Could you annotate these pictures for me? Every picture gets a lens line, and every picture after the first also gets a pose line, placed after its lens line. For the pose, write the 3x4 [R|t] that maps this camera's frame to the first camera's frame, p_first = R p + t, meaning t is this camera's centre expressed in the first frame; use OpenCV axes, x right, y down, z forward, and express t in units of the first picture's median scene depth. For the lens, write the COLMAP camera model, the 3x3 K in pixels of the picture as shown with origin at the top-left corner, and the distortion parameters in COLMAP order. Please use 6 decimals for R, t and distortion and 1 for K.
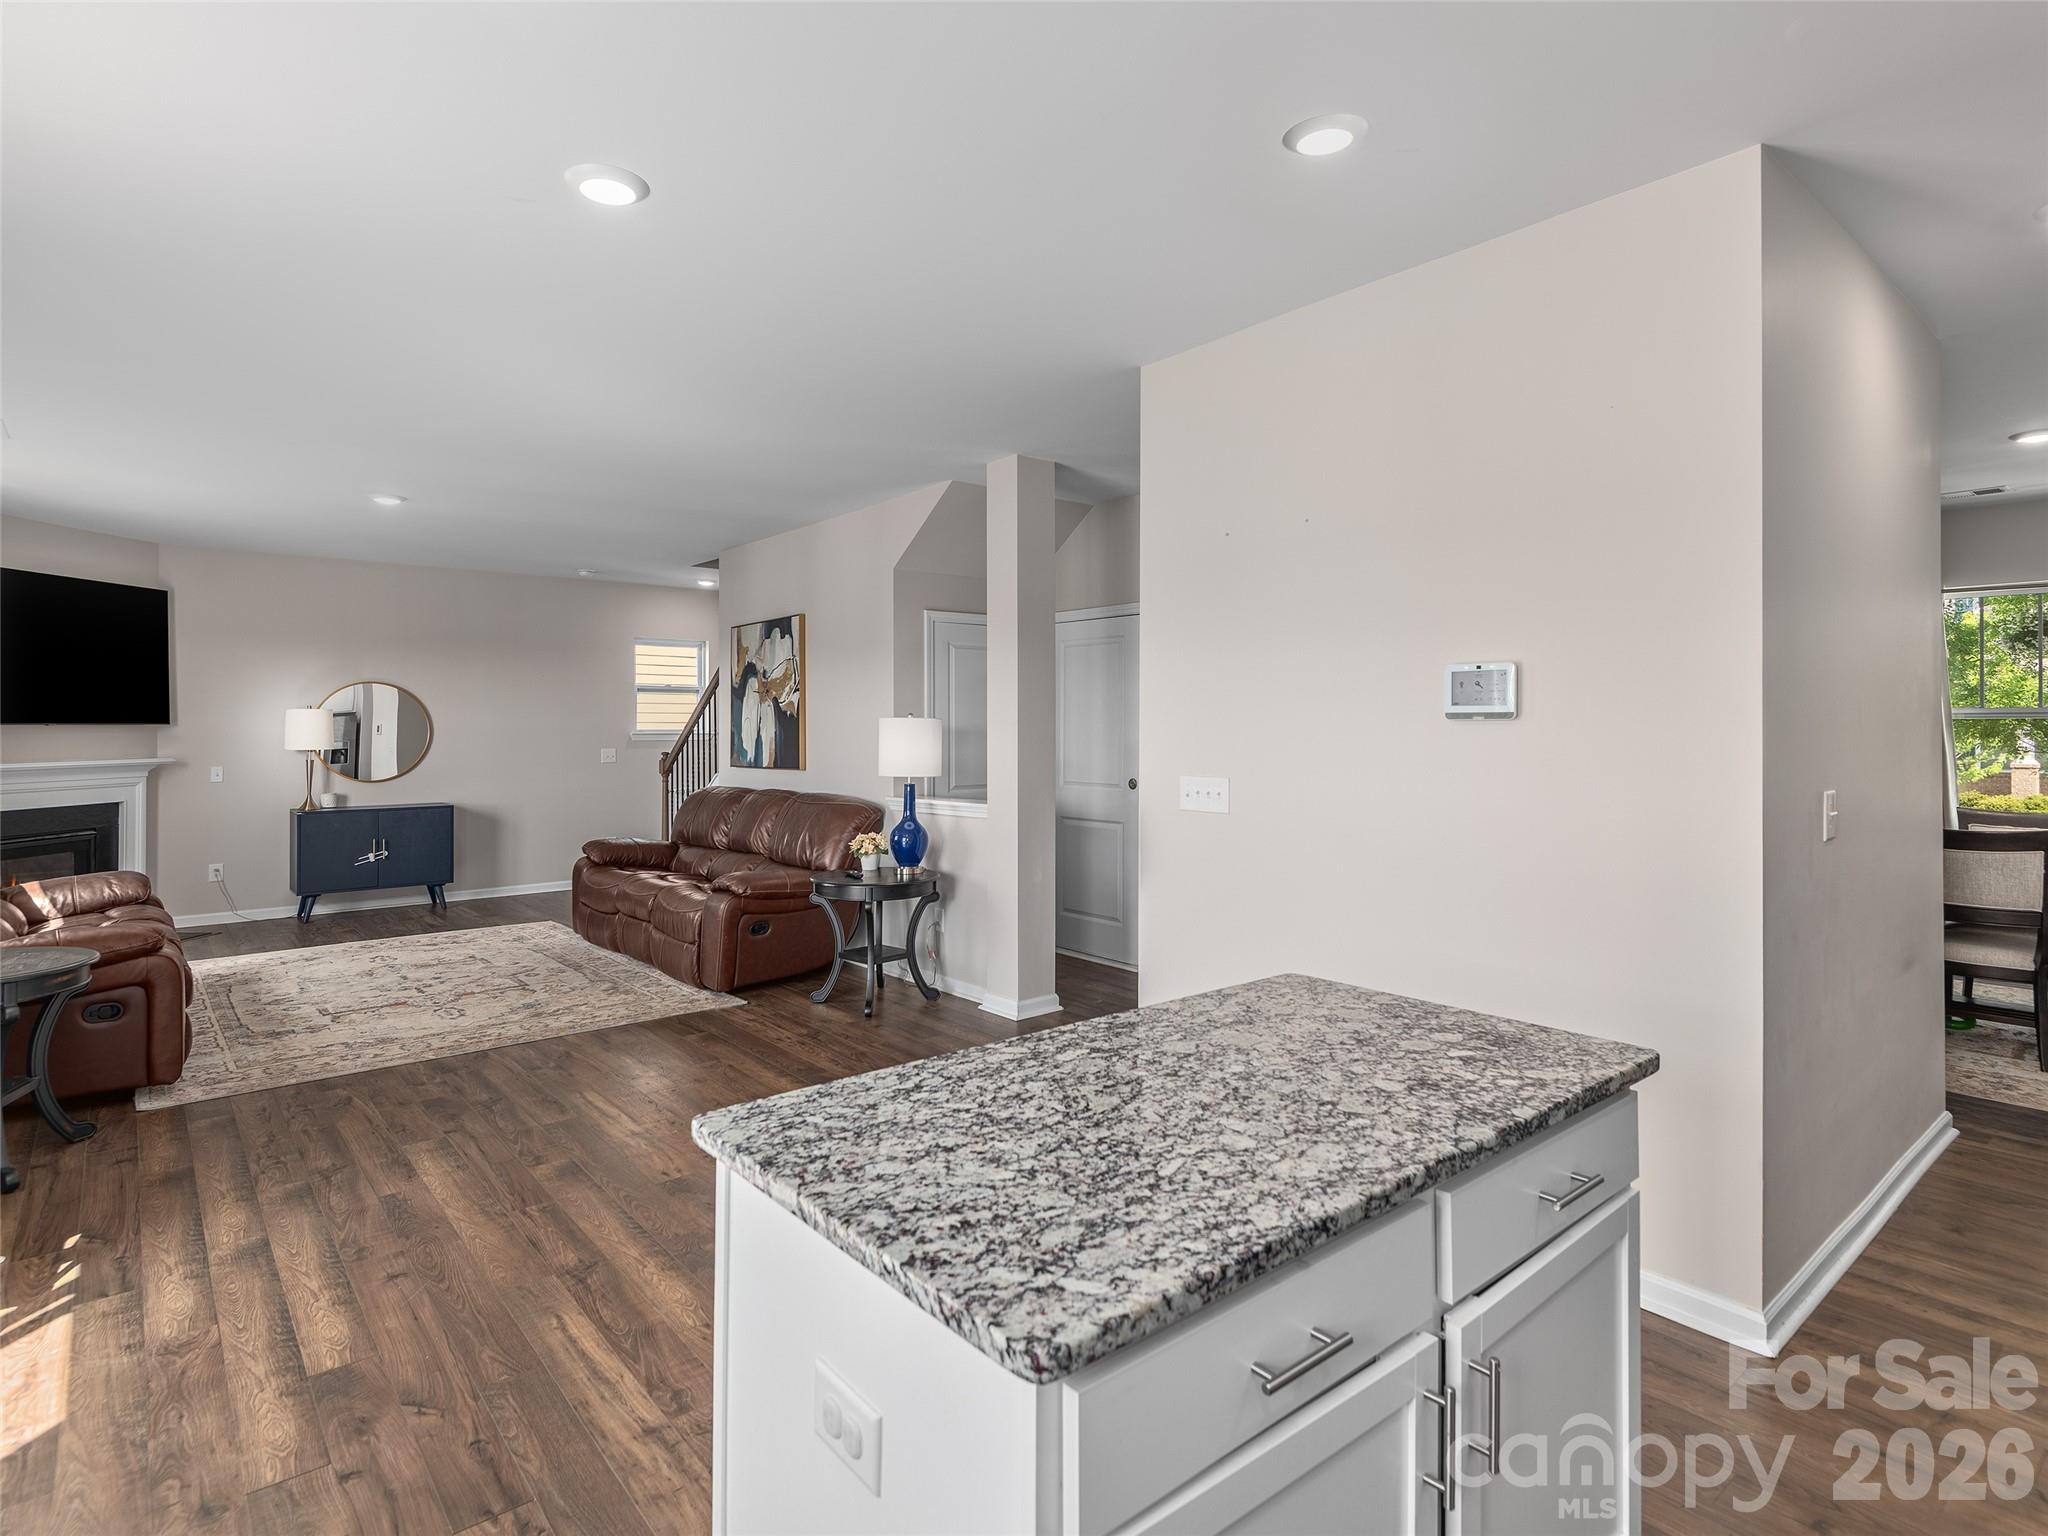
lens RADIAL K [[1045.7, 0, 1028.7], [0, 1045.7, 702.1], [0, 0, 1]] dist [0.003274, 0.000163]
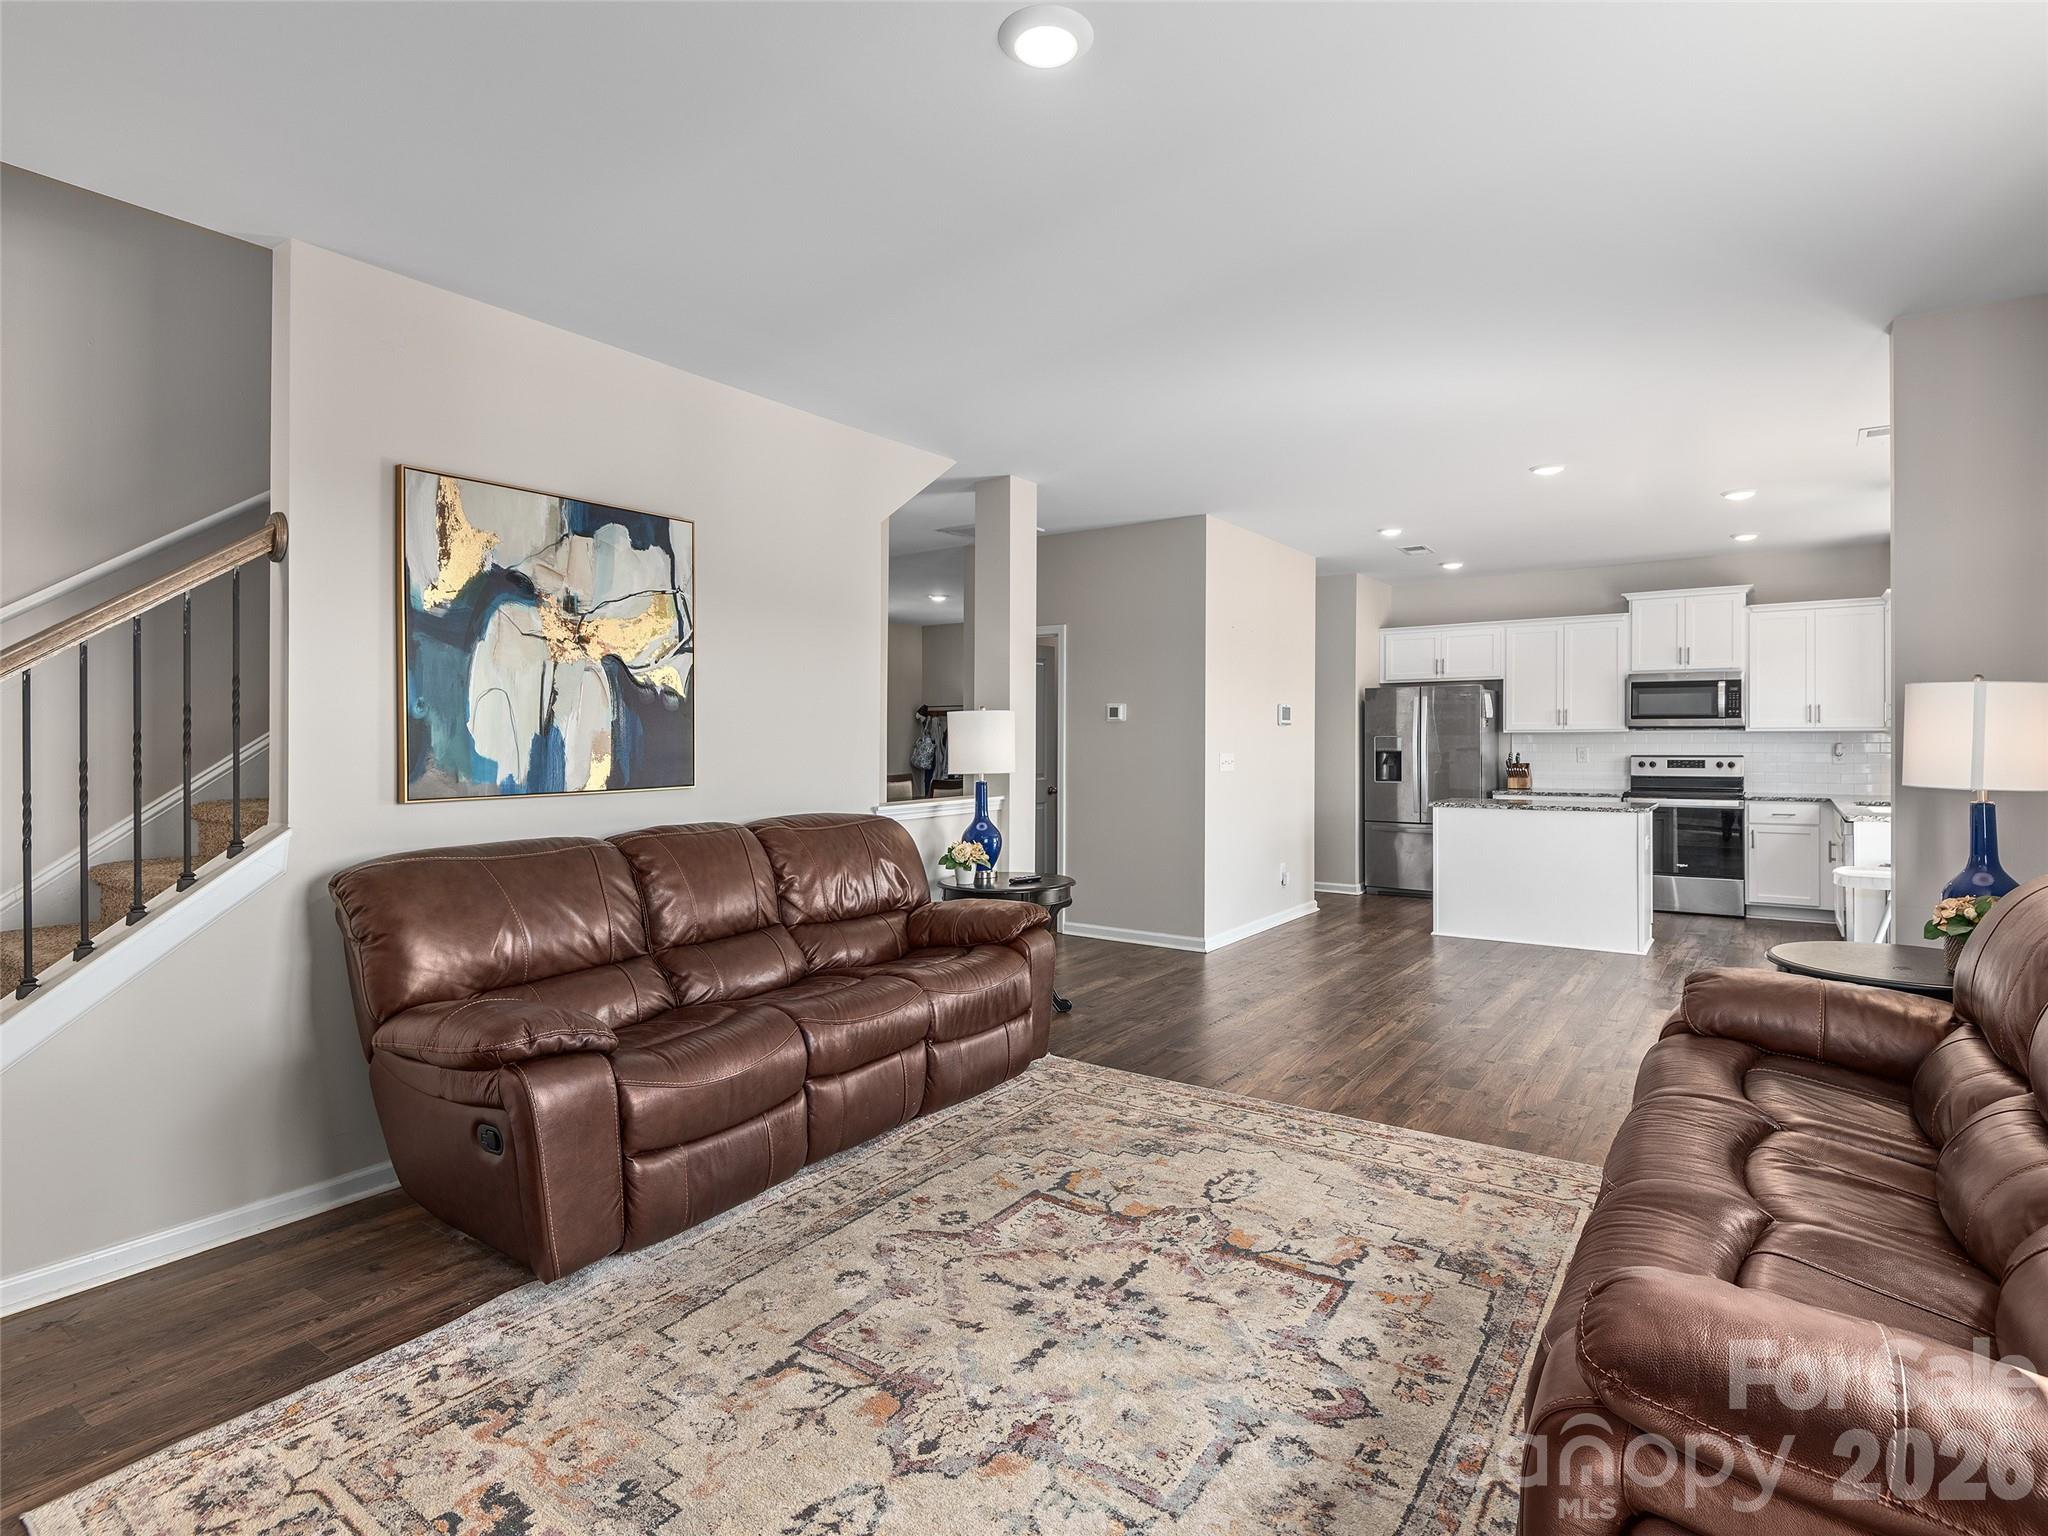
lens RADIAL K [[1063.7, 0, 1029.4], [0, 1063.7, 752.7], [0, 0, 1]] dist [0.001697, -0.000937]
pose [[-0.244607, -0.003991, 0.969614, -0.788547], [-0.020787, 0.999783, -0.001128, 0.039375], [-0.969399, -0.020431, -0.244637, 0.898691]]
